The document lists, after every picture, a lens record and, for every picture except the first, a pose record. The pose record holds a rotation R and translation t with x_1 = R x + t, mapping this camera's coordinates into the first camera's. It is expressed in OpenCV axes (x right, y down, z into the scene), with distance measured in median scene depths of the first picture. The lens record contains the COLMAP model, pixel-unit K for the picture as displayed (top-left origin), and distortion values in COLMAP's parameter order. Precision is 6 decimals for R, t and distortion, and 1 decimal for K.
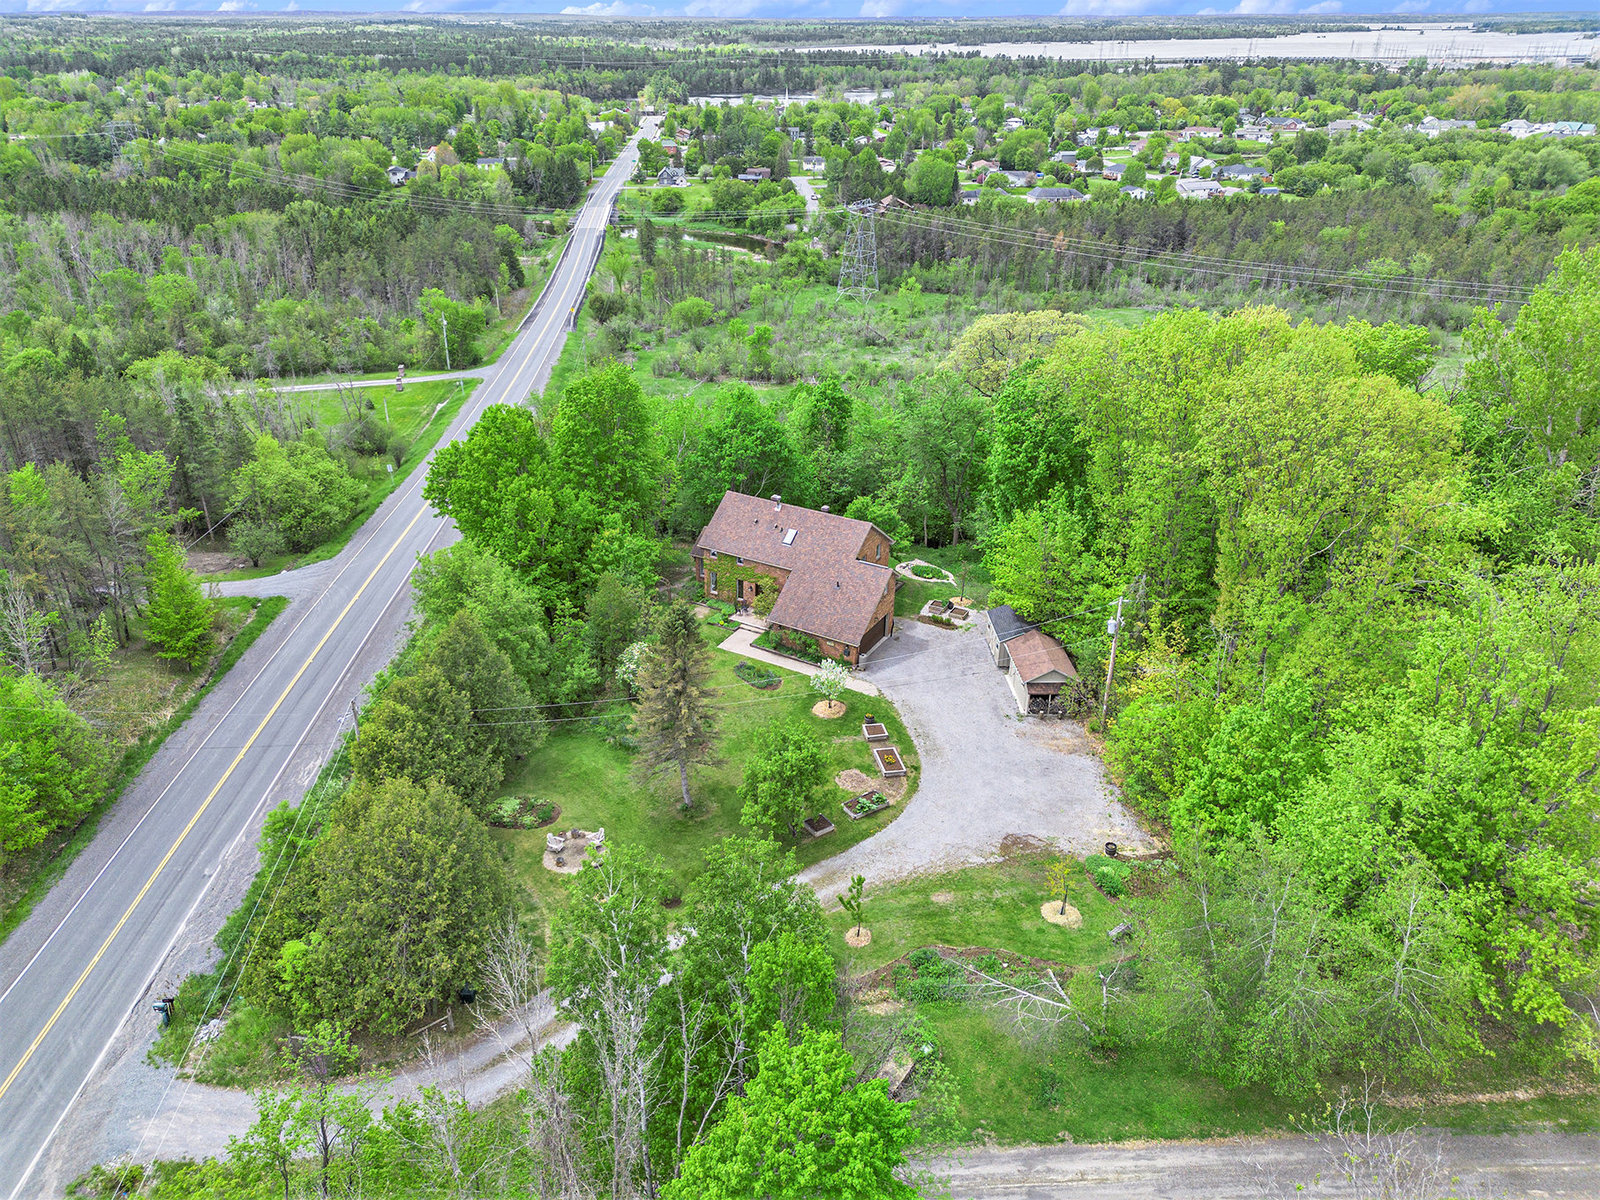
lens RADIAL K [[1119.8, 0, 800.0], [0, 1119.8, 600.0], [0, 0, 1]] dist [0.062060, -0.044447]
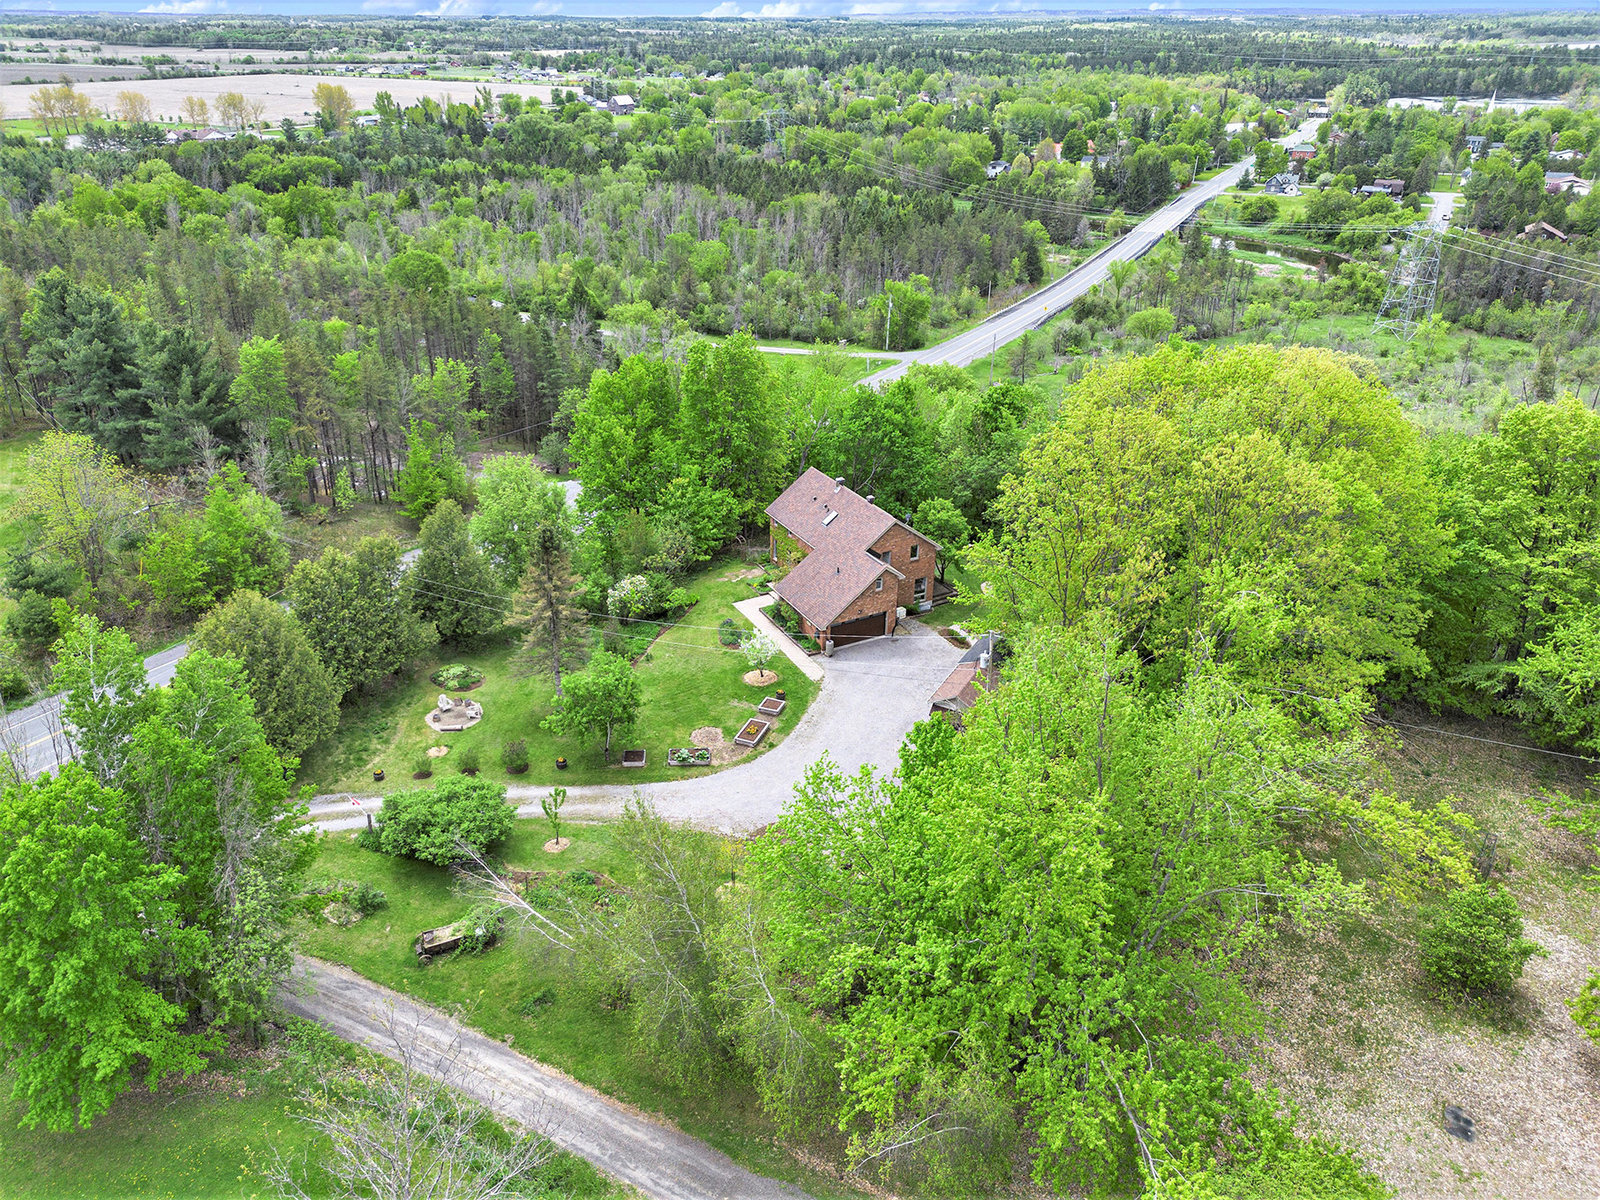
lens RADIAL K [[1155.7, 0, 800.0], [0, 1155.7, 600.0], [0, 0, 1]] dist [0.062580, -0.040401]
pose [[0.853009, 0.232645, -0.467175, 0.120048], [-0.237595, 0.970114, 0.049277, -0.007387], [0.464677, 0.068965, 0.882790, 0.015560]]
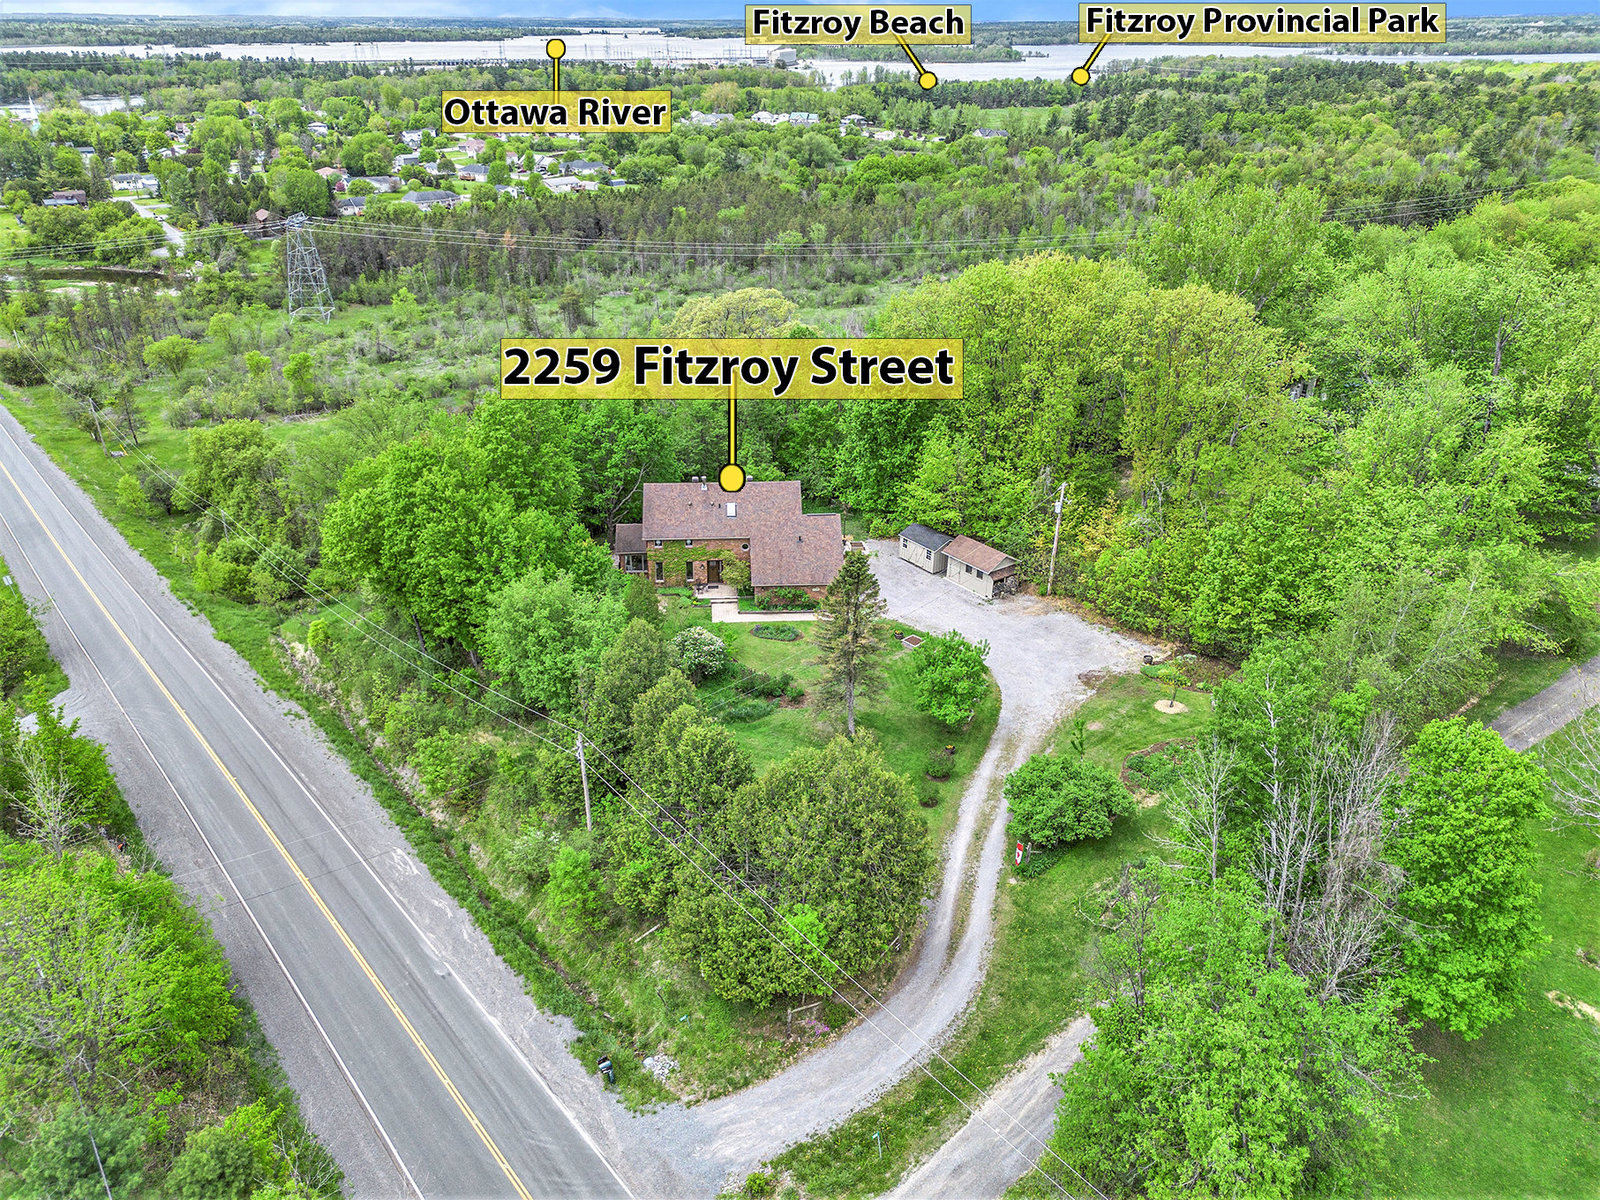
lens RADIAL K [[1113.2, 0, 800.0], [0, 1113.2, 600.0], [0, 0, 1]] dist [0.023712, -0.005032]
pose [[0.829696, -0.255457, 0.496332, -0.127510], [0.253415, 0.964611, 0.072852, -0.008394], [-0.497378, 0.065333, 0.865070, 0.011822]]
